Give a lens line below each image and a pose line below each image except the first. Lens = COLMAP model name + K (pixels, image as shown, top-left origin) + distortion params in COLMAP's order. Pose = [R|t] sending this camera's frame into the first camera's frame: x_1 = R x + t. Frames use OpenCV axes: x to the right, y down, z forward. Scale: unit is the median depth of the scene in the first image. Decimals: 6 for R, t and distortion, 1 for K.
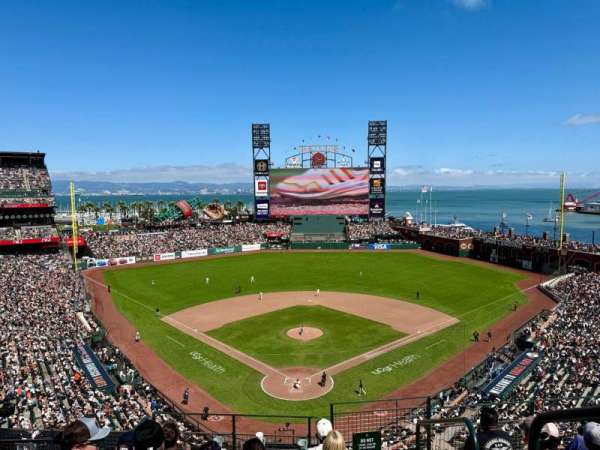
lens RADIAL K [[415.6, 0, 300.0], [0, 415.6, 225.0], [0, 0, 1]] dist [0.175254, -0.255092]
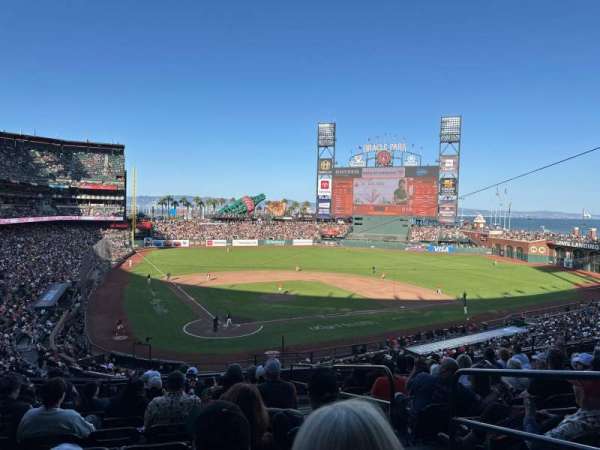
lens RADIAL K [[415.6, 0, 300.0], [0, 415.6, 225.0], [0, 0, 1]] dist [0.175254, -0.255092]
pose [[0.968176, 0.043431, -0.246473, 0.108366], [-0.055316, 0.997606, -0.041497, 0.049530], [0.244081, 0.053810, 0.968261, 0.032574]]
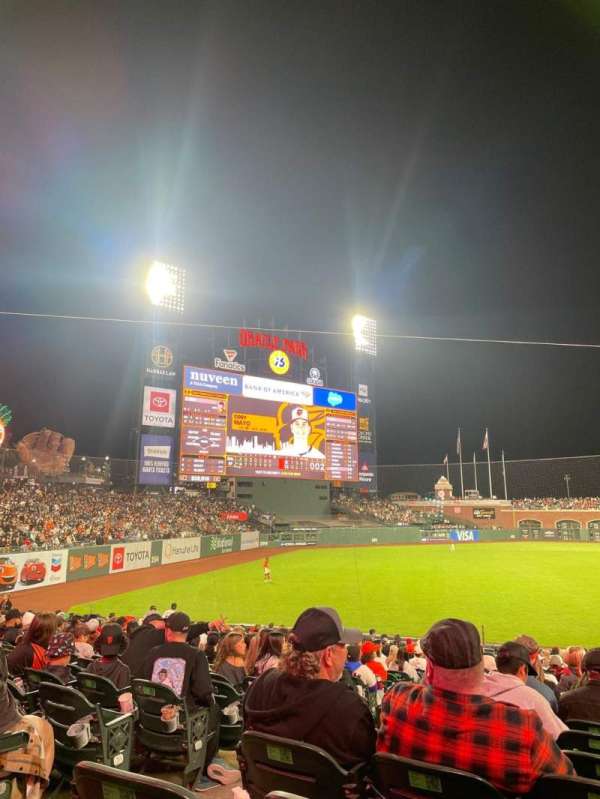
lens RADIAL K [[597.9, 0, 300.0], [0, 597.9, 399.5], [0, 0, 1]] dist [0.122273, -0.152991]
pose [[0.760826, 0.133922, 0.634987, -0.388989], [0.044105, 0.965542, -0.256483, 0.065355], [-0.647455, 0.223145, 0.728703, 0.518945]]
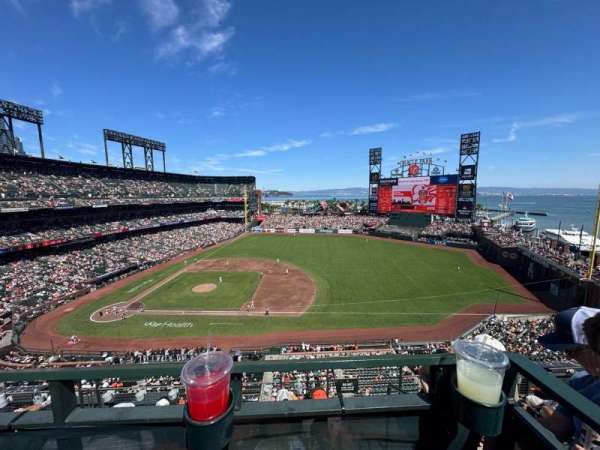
lens RADIAL K [[237.2, 0, 300.0], [0, 237.2, 225.0], [0, 0, 1]] dist [-0.000459, 0.000092]
pose [[0.726044, 0.095273, -0.681016, 0.322626], [-0.058784, 0.995330, 0.076574, -0.024229], [0.685131, -0.015564, 0.728253, 0.230959]]
